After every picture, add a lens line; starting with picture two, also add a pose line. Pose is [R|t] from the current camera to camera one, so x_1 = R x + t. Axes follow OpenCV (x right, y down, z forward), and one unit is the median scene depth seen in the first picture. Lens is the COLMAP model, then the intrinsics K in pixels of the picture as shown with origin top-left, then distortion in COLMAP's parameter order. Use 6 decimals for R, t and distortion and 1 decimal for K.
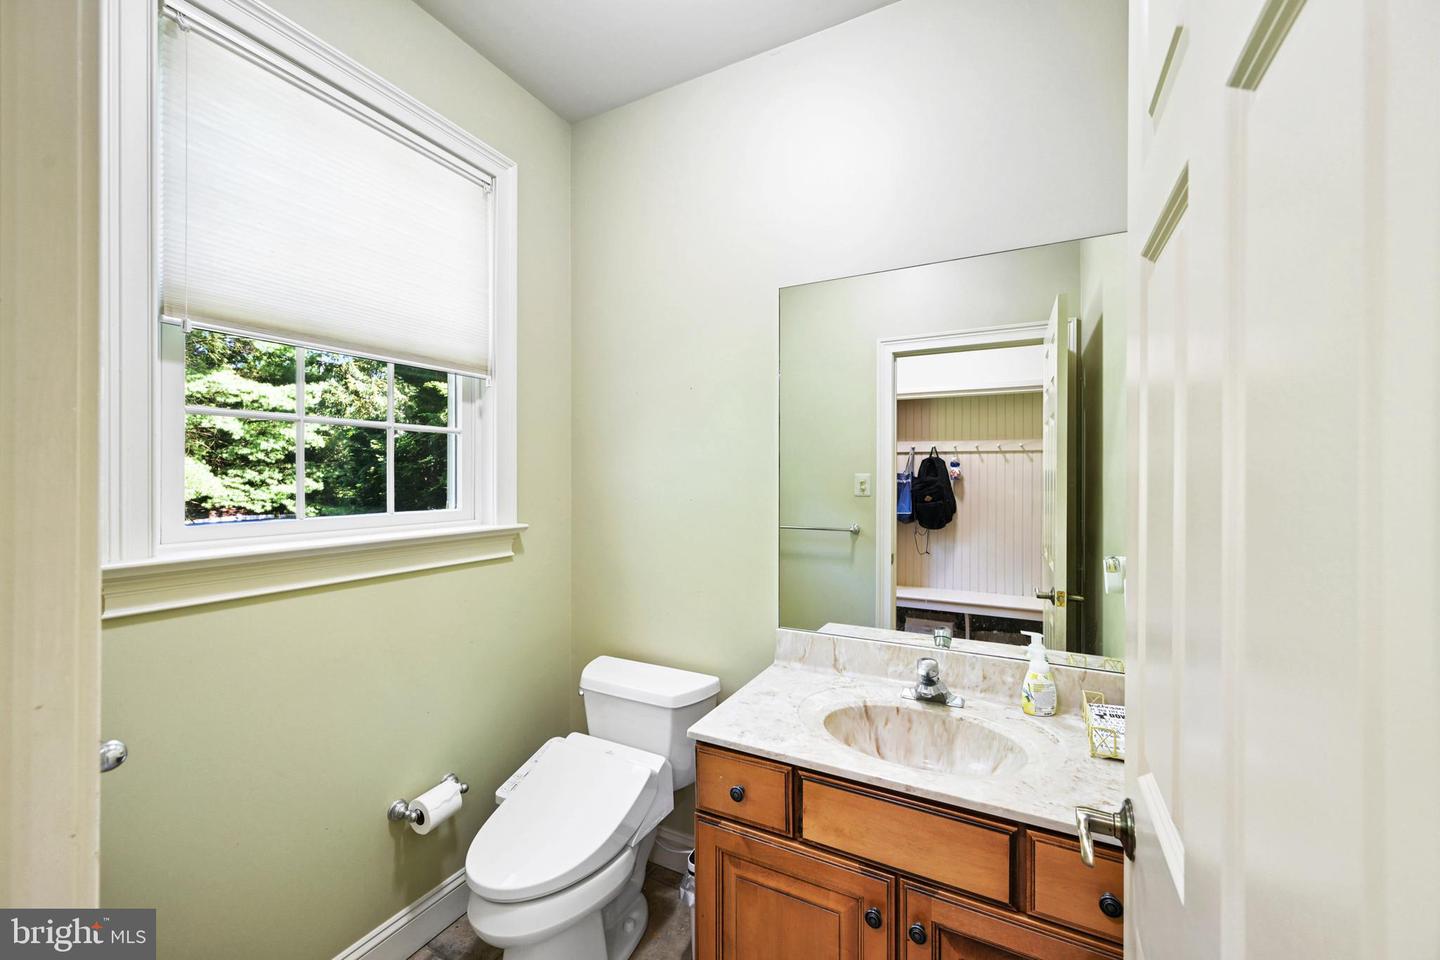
lens RADIAL K [[570.7, 0, 714.9], [0, 570.7, 479.8], [0, 0, 1]] dist [-0.000029, -0.000652]
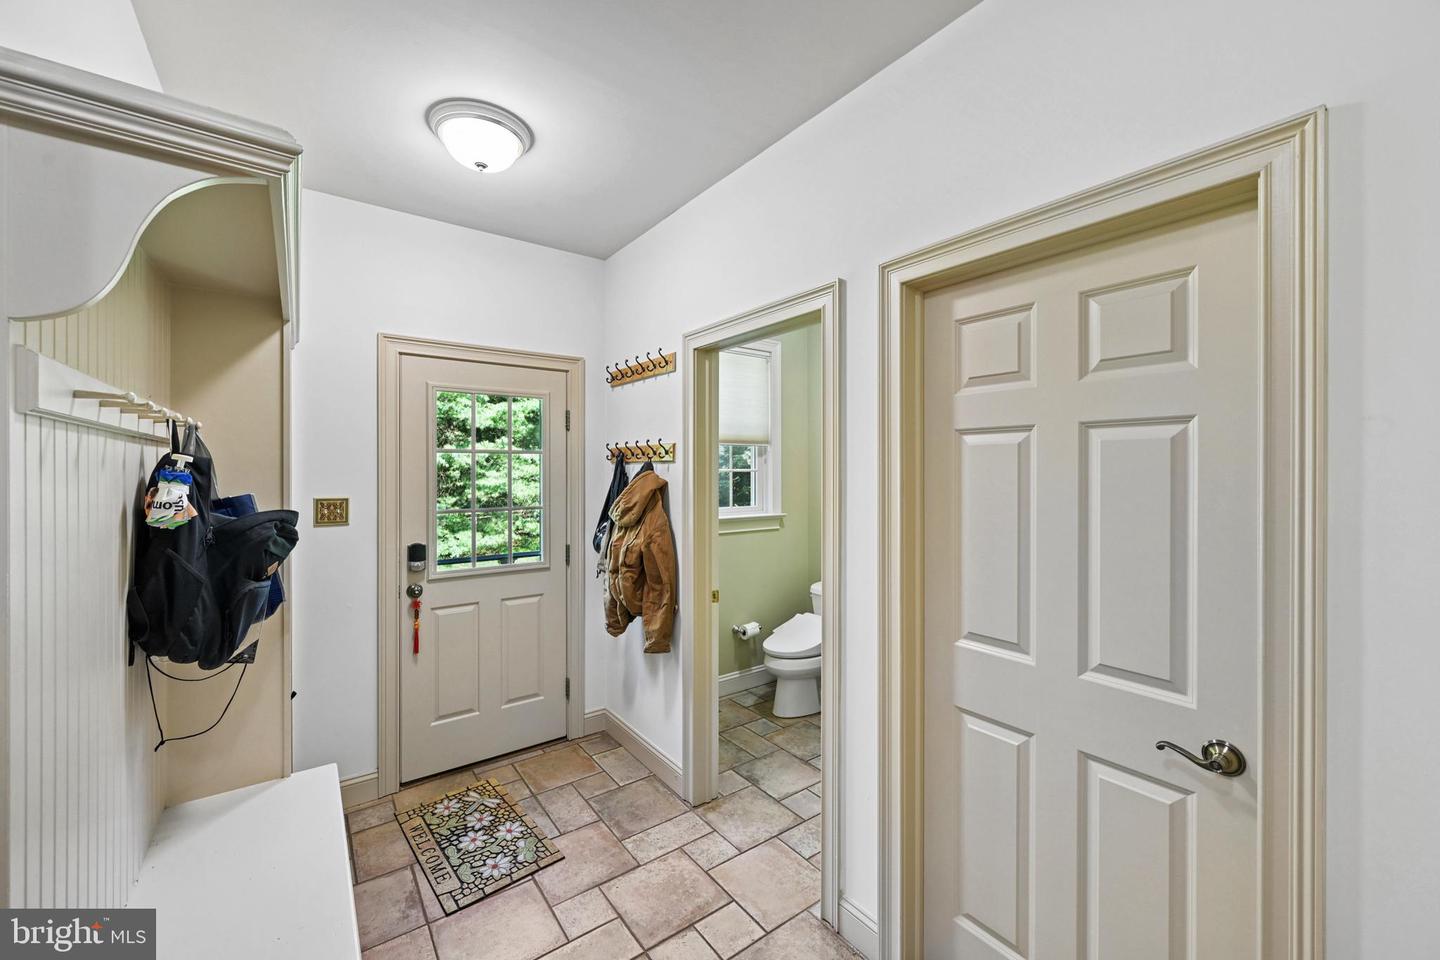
lens RADIAL K [[570.7, 0, 723.3], [0, 570.7, 475.1], [0, 0, 1]] dist [-0.000029, -0.000652]
pose [[0.902400, -0.003831, -0.430883, 0.400700], [0.005152, 0.999985, 0.001900, -0.076089], [0.430869, -0.003934, 0.902406, -1.082801]]
